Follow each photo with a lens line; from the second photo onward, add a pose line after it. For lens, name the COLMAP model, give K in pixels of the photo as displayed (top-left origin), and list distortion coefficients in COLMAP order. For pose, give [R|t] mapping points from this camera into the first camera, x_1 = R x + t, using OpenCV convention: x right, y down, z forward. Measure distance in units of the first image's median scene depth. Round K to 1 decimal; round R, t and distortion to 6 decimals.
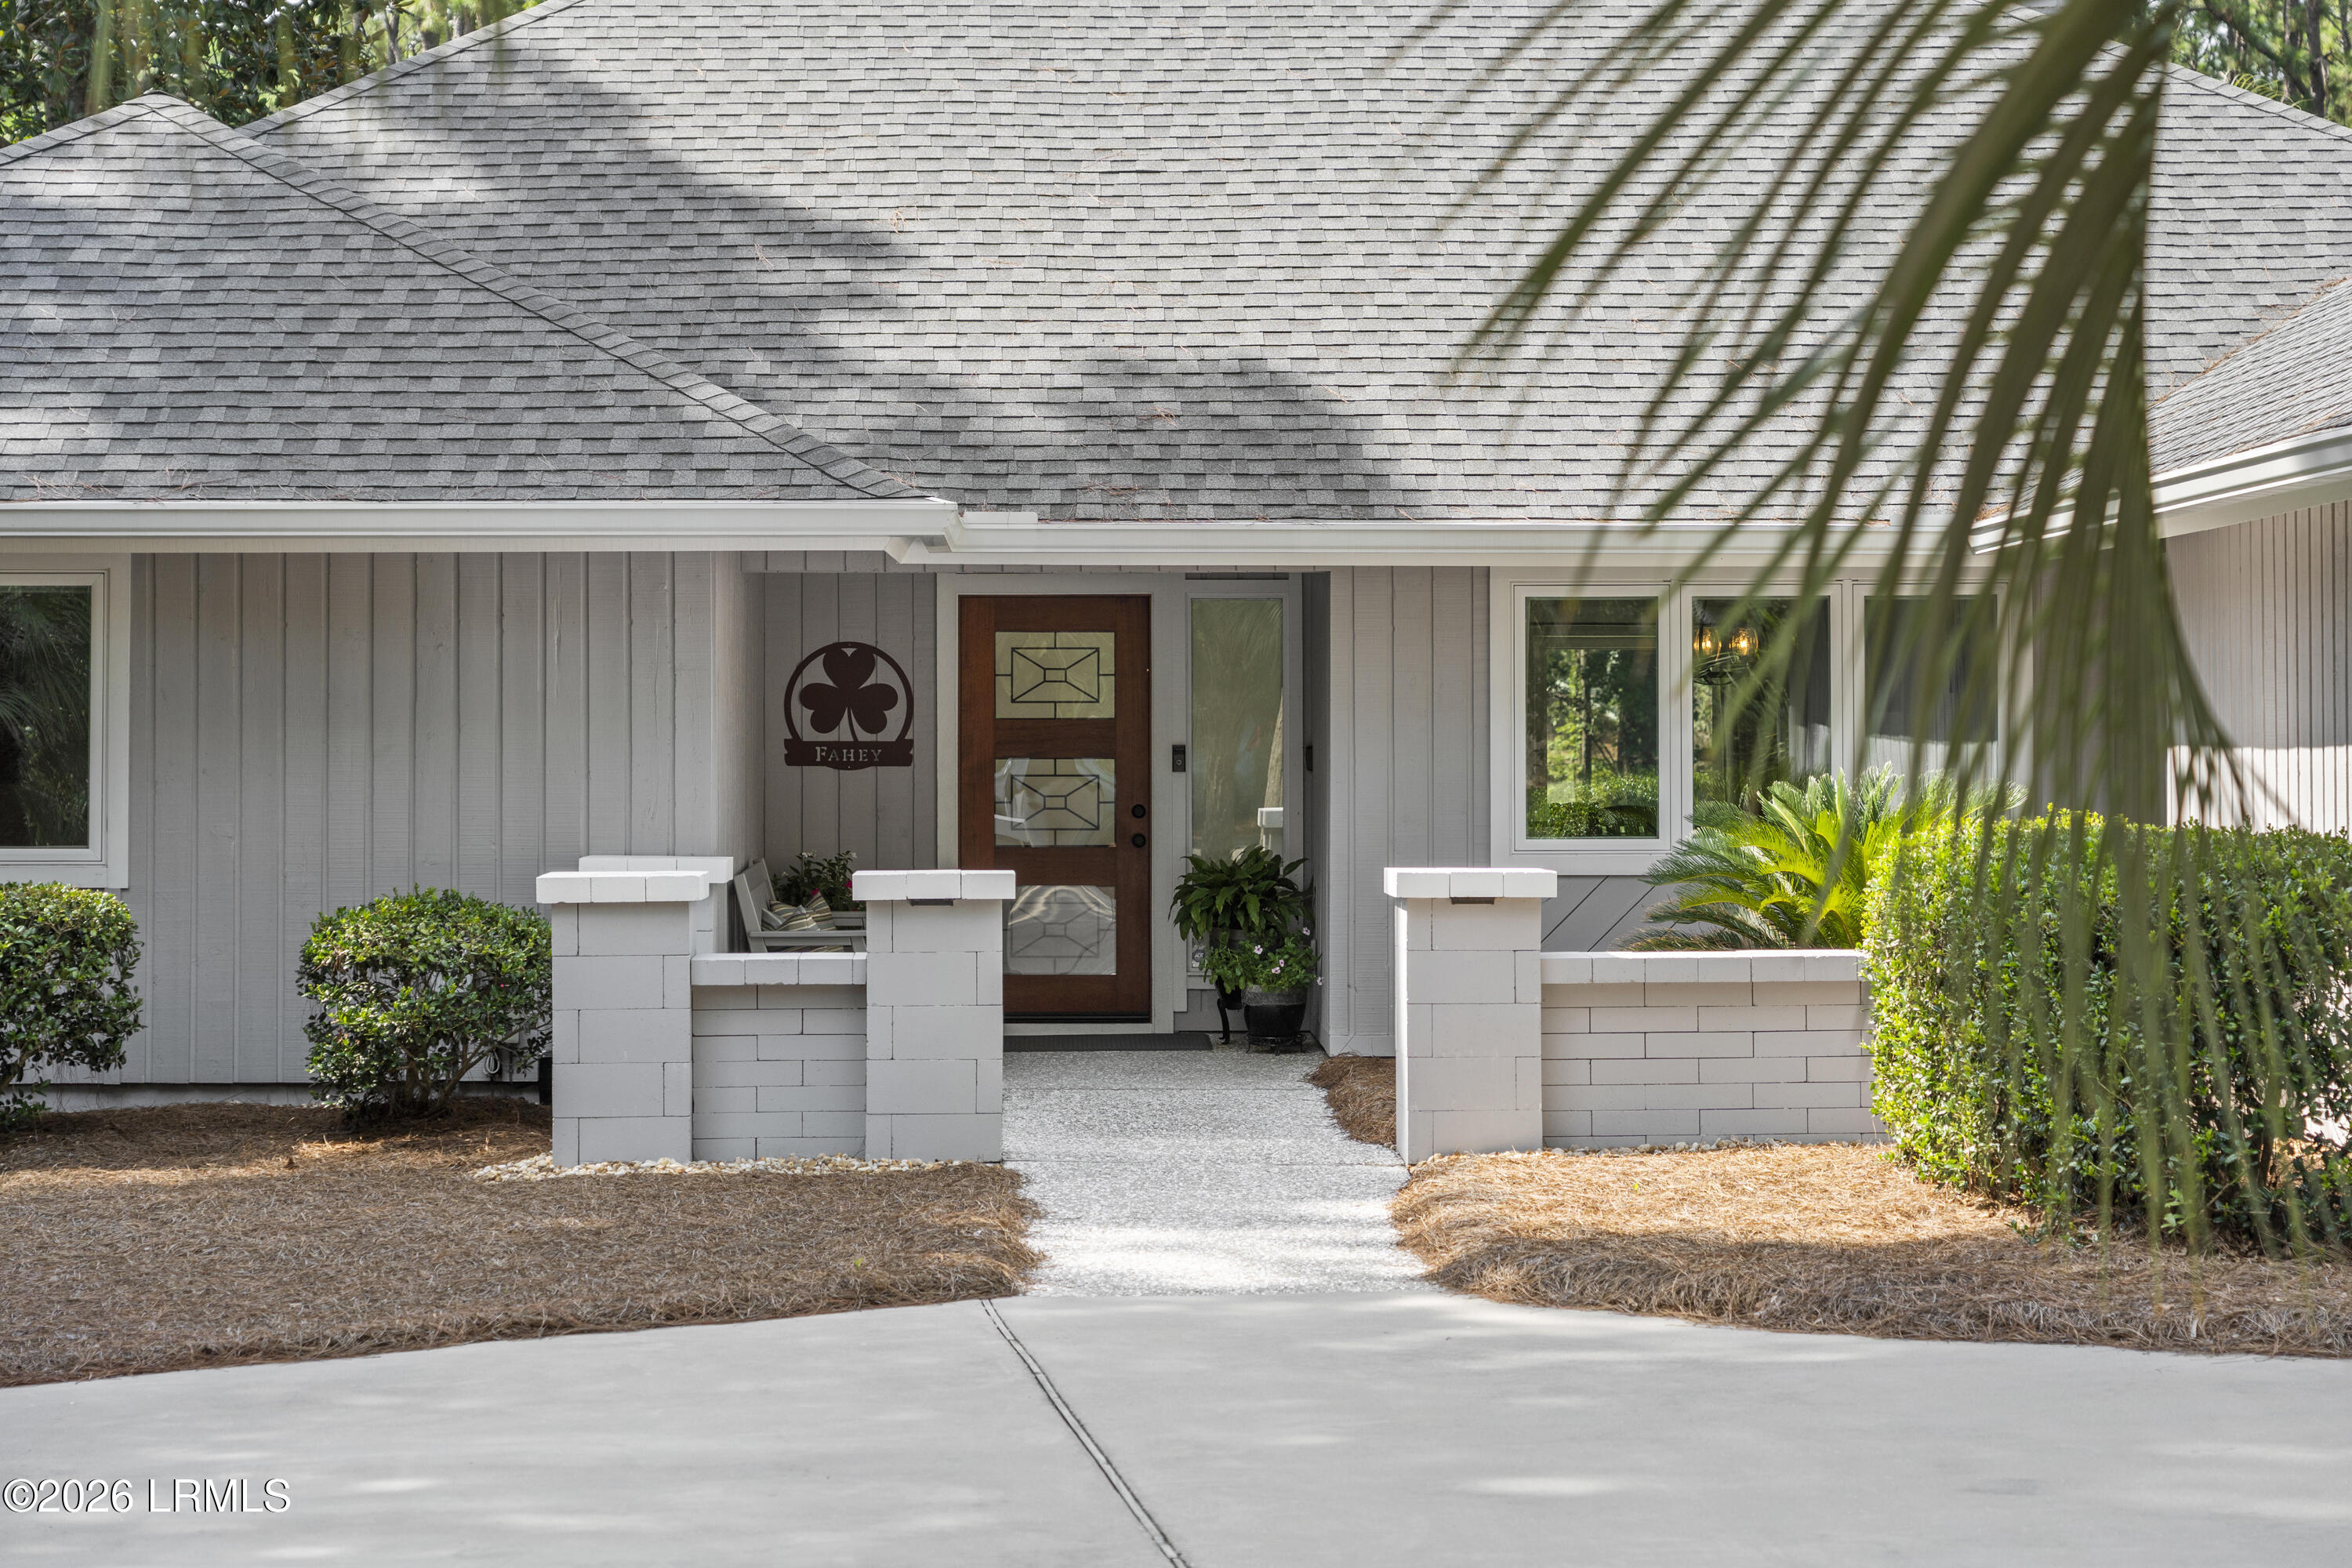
lens RADIAL K [[4737.9, 0, 1176.0], [0, 4737.9, 784.0], [0, 0, 1]] dist [-0.007316, -0.003565]
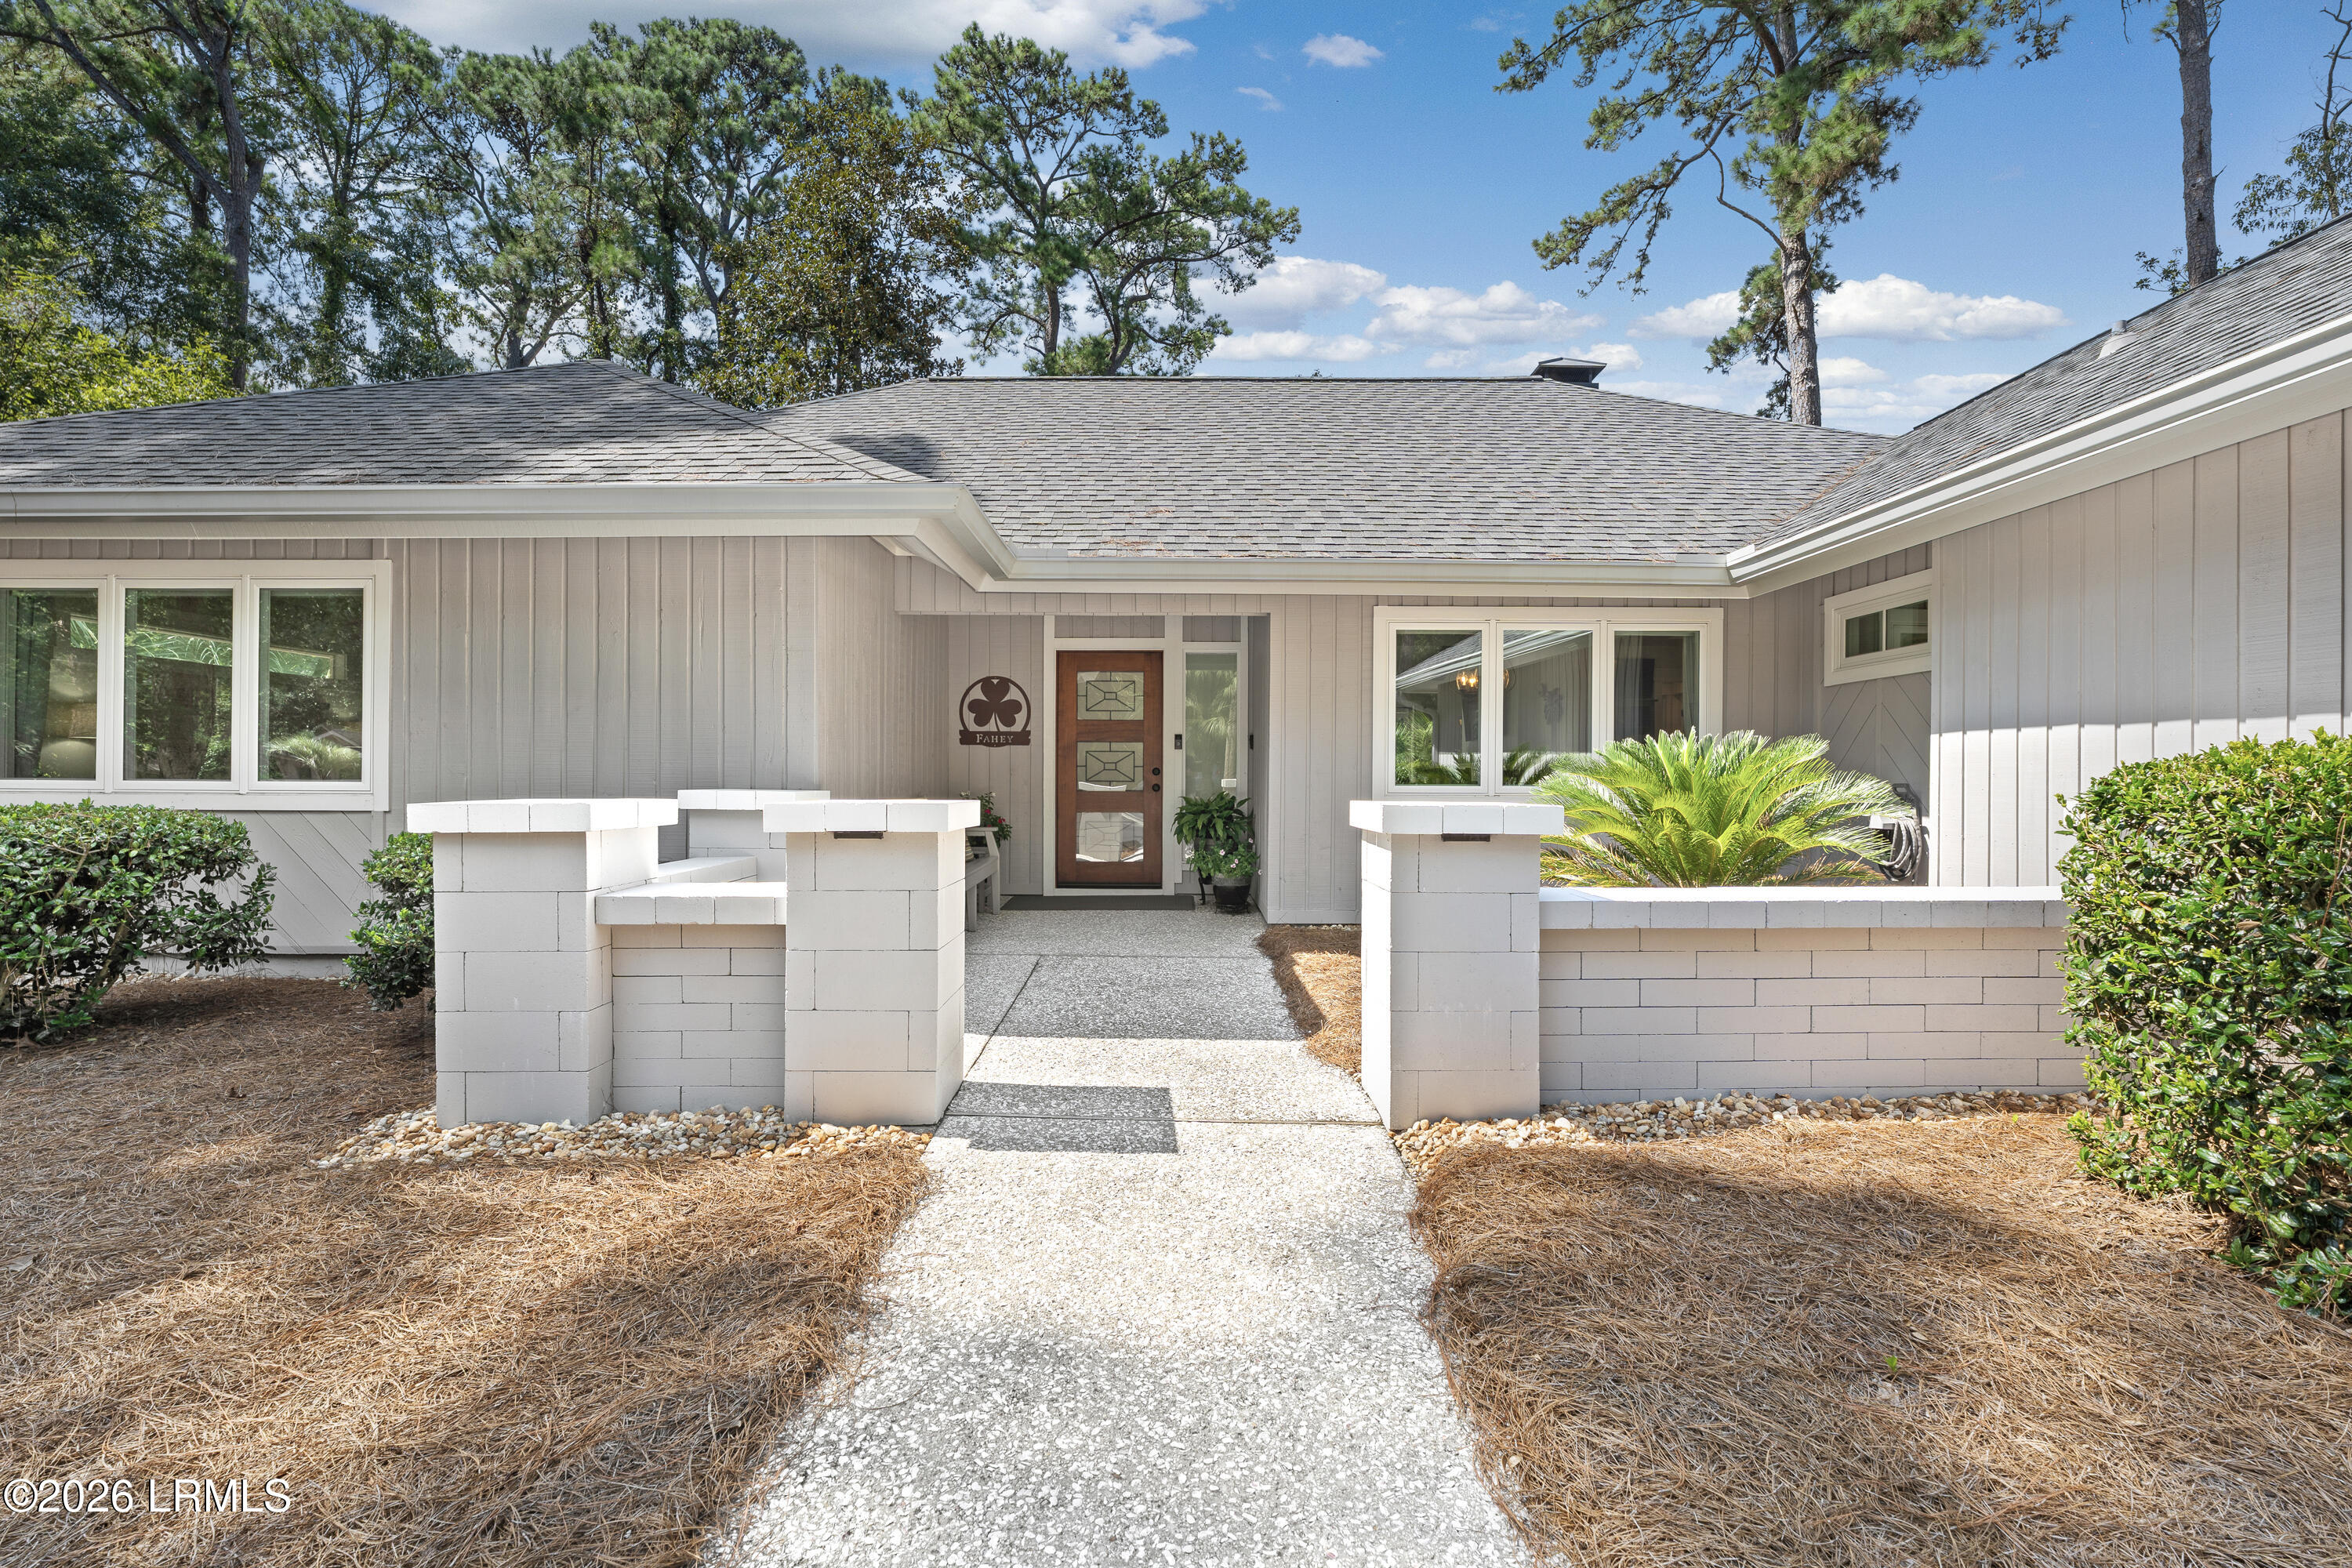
lens RADIAL K [[1086.2, 0, 1176.2], [0, 1086.2, 794.7], [0, 0, 1]] dist [0.000168, 0.000249]
pose [[0.999723, 0.006599, -0.022591, 0.009195], [-0.006423, 0.999949, 0.007826, 0.011367], [0.022641, -0.007679, 0.999714, 0.589499]]
